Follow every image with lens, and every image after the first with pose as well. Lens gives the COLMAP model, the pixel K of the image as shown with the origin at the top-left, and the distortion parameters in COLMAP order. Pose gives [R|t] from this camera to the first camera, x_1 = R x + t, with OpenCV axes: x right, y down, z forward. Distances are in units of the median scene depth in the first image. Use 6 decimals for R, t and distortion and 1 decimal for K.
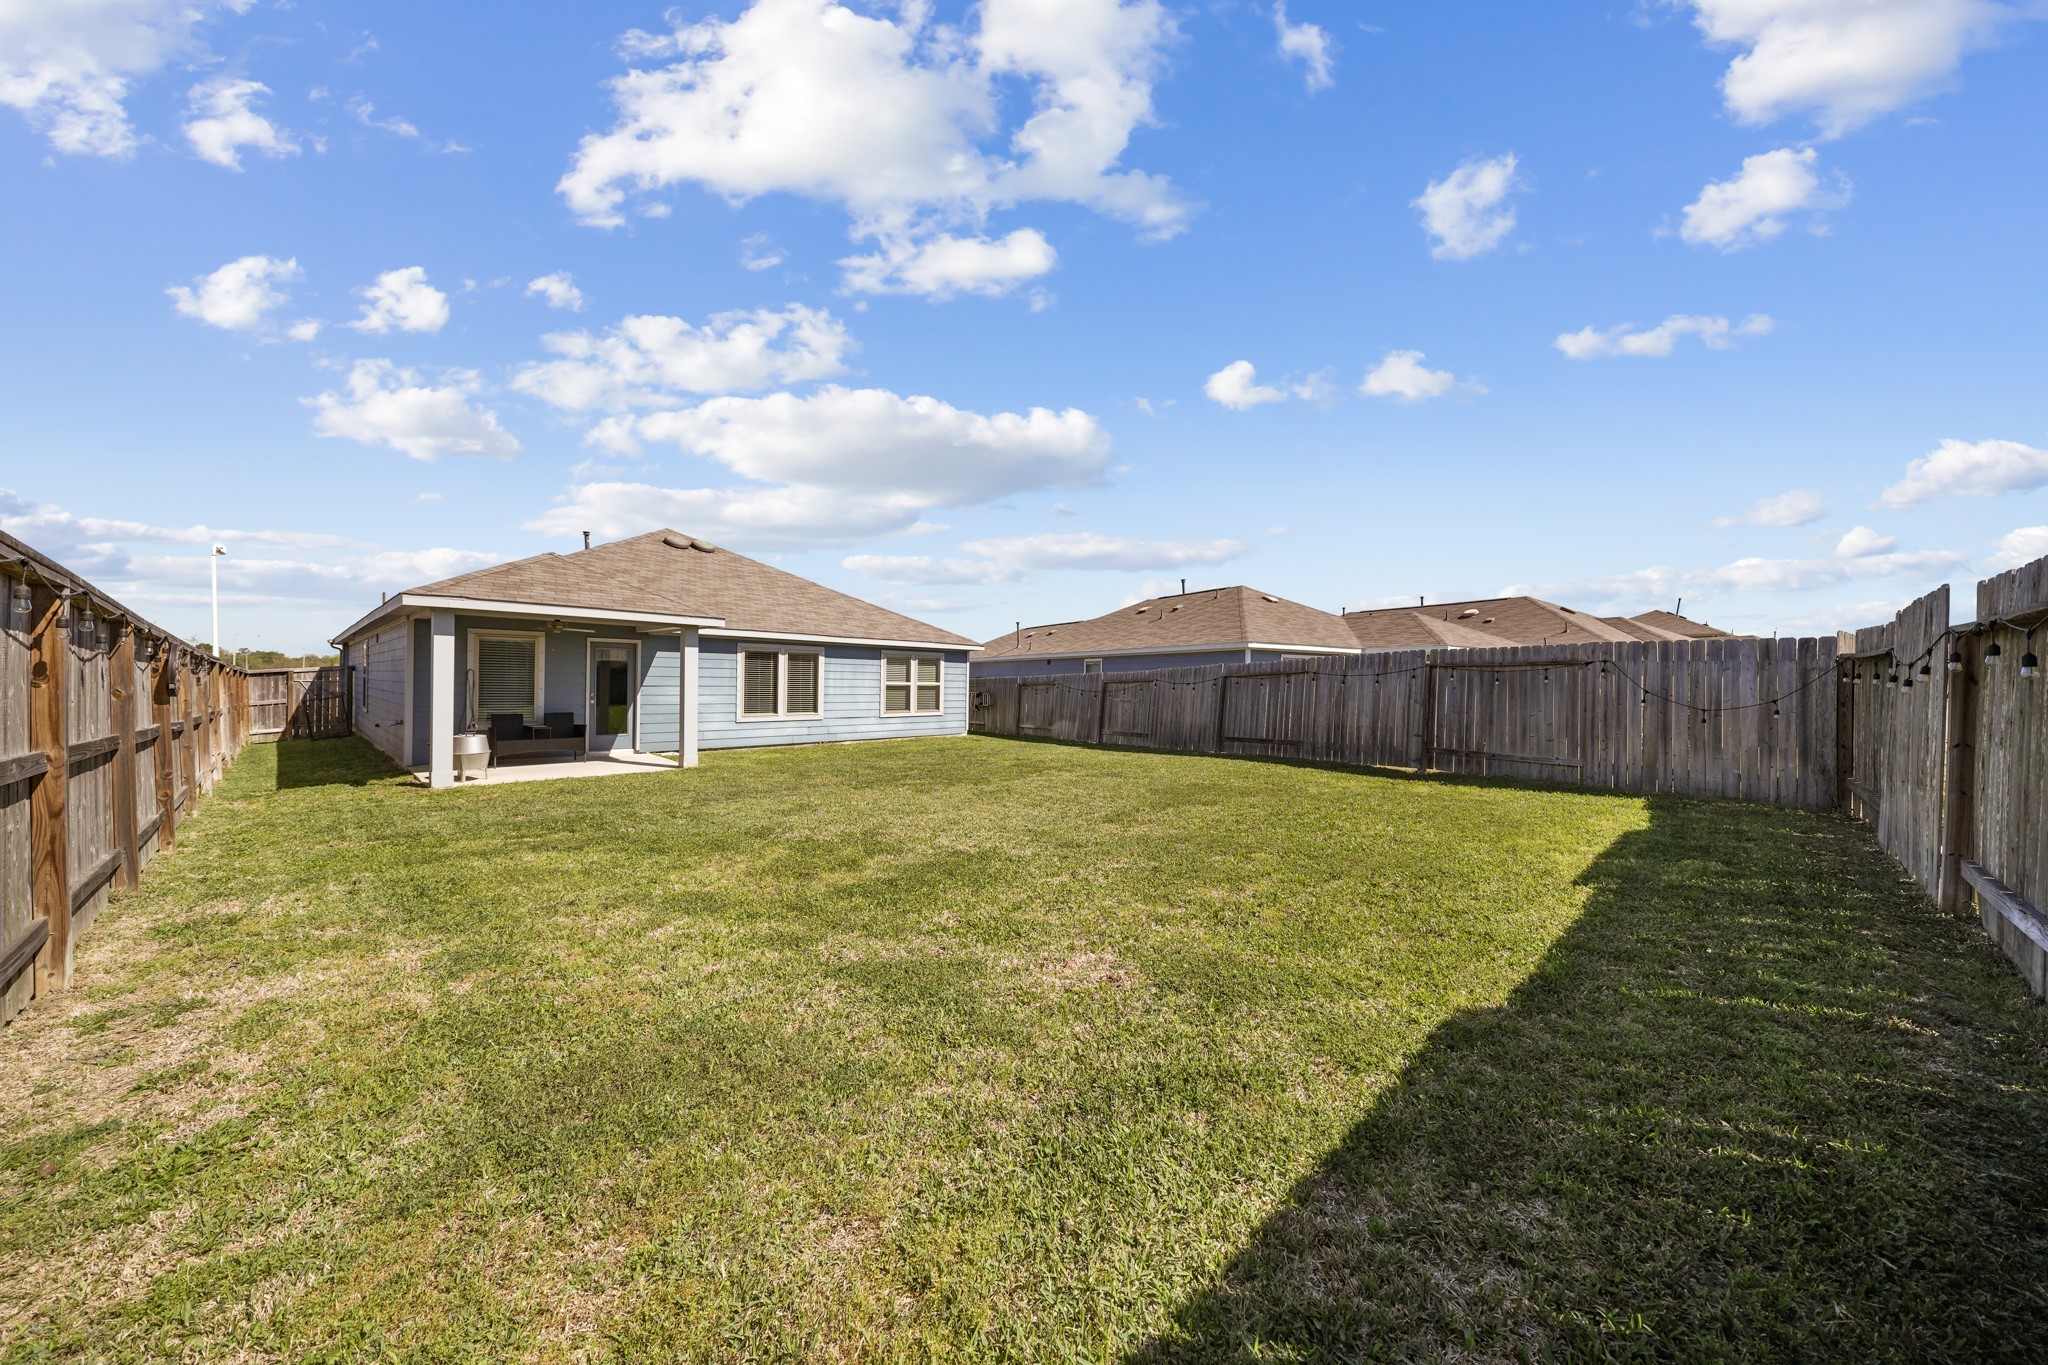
lens RADIAL K [[697.7, 0, 1024.0], [0, 697.7, 682.5], [0, 0, 1]] dist [-0.005216, -0.000063]
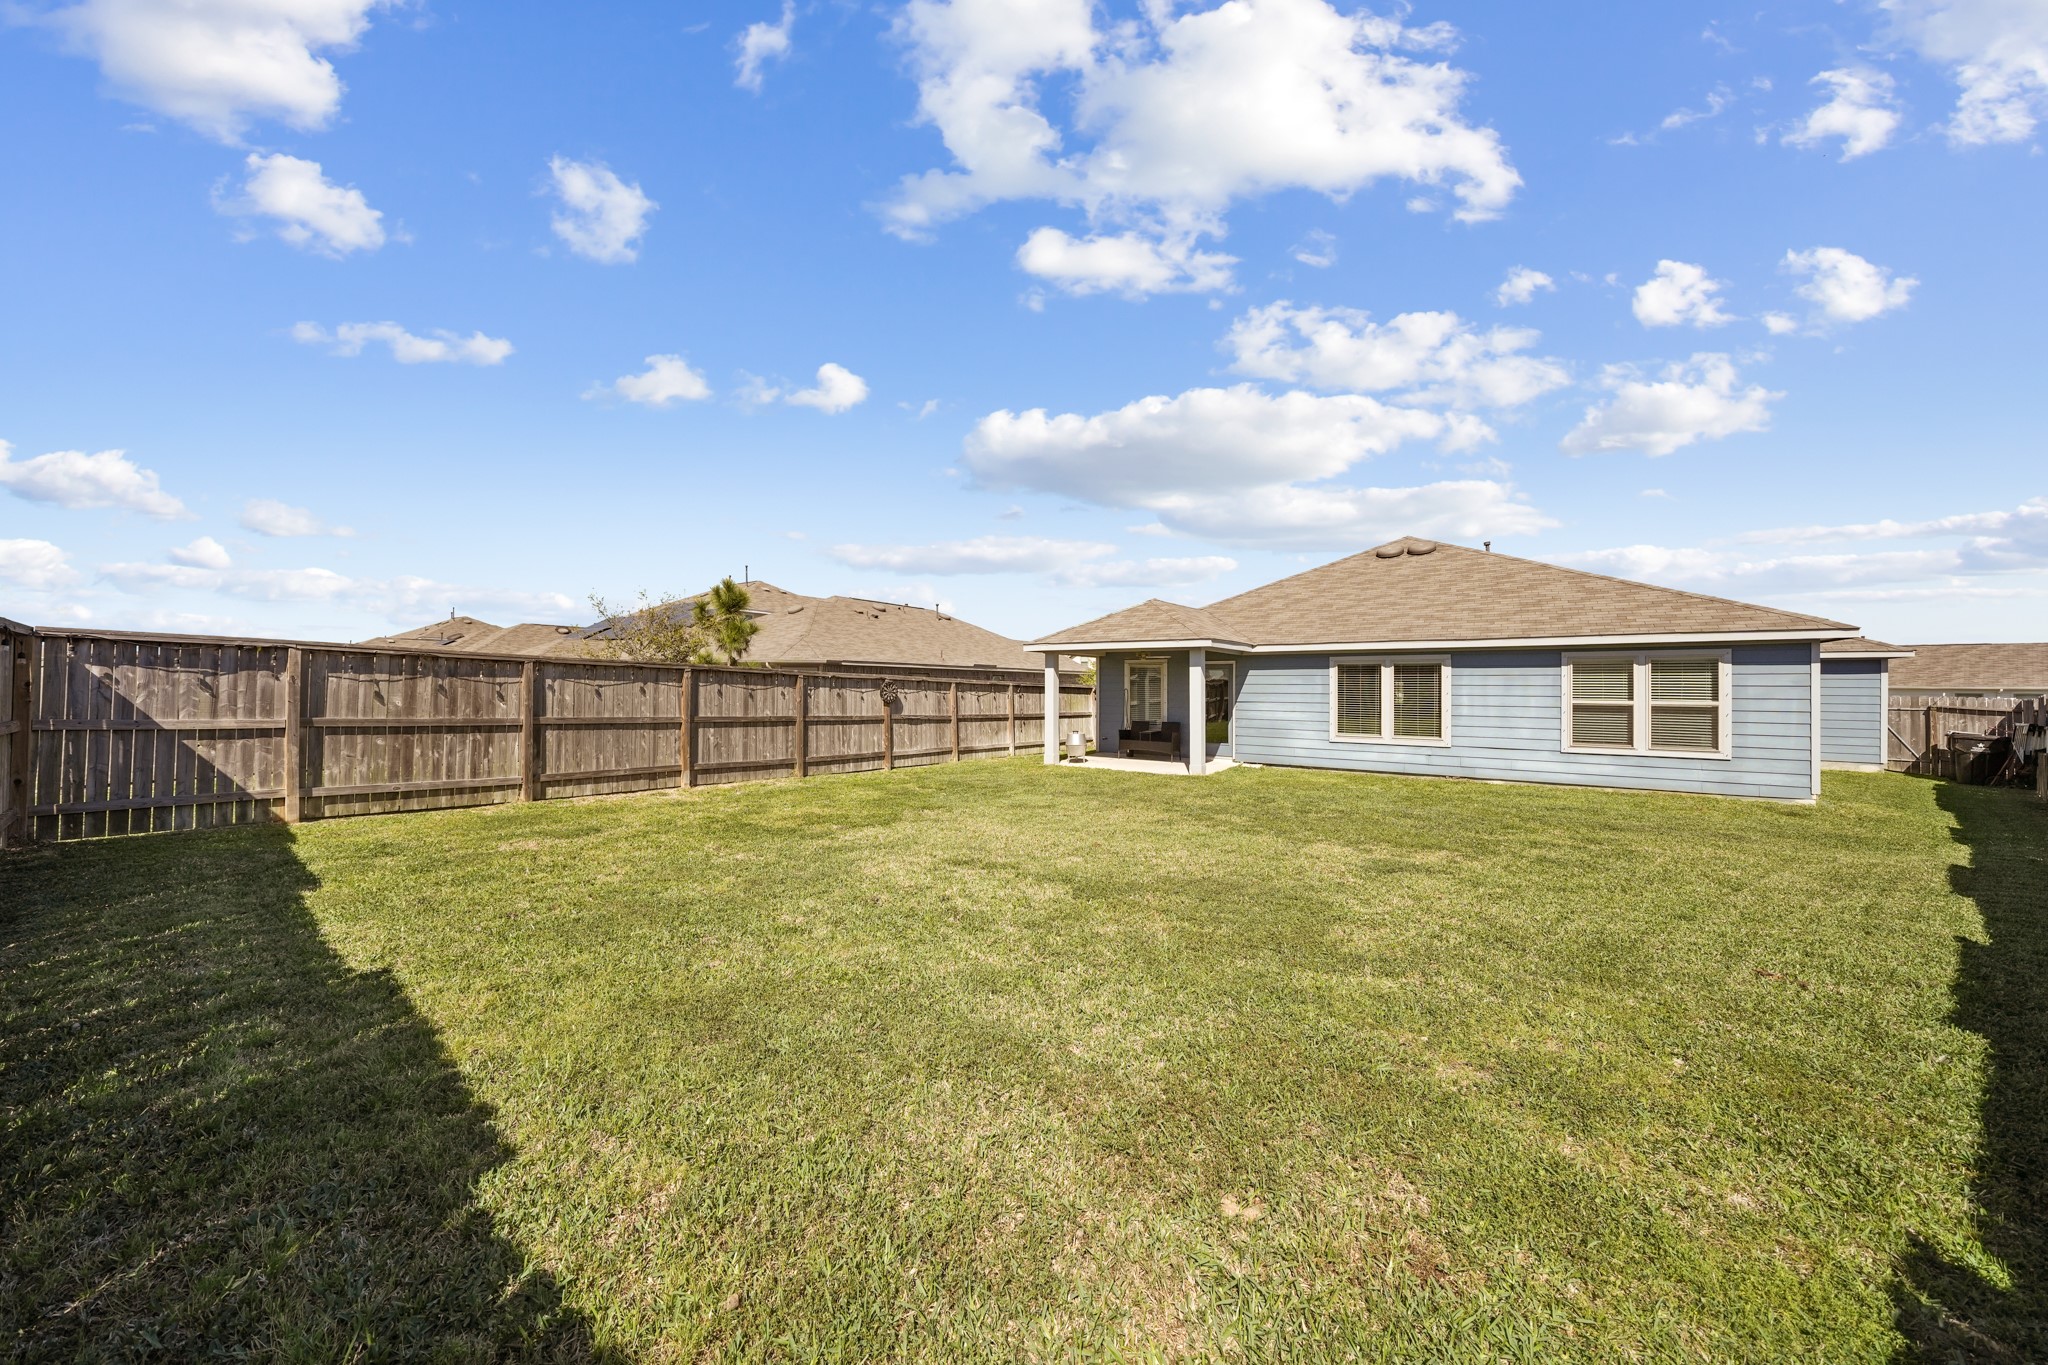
lens RADIAL K [[697.7, 0, 1024.0], [0, 697.7, 682.5], [0, 0, 1]] dist [-0.005216, -0.000063]
pose [[0.148527, -0.020619, -0.988693, 0.408310], [-0.006081, 0.999745, -0.021762, 0.000349], [0.988890, 0.009244, 0.148363, 0.406966]]
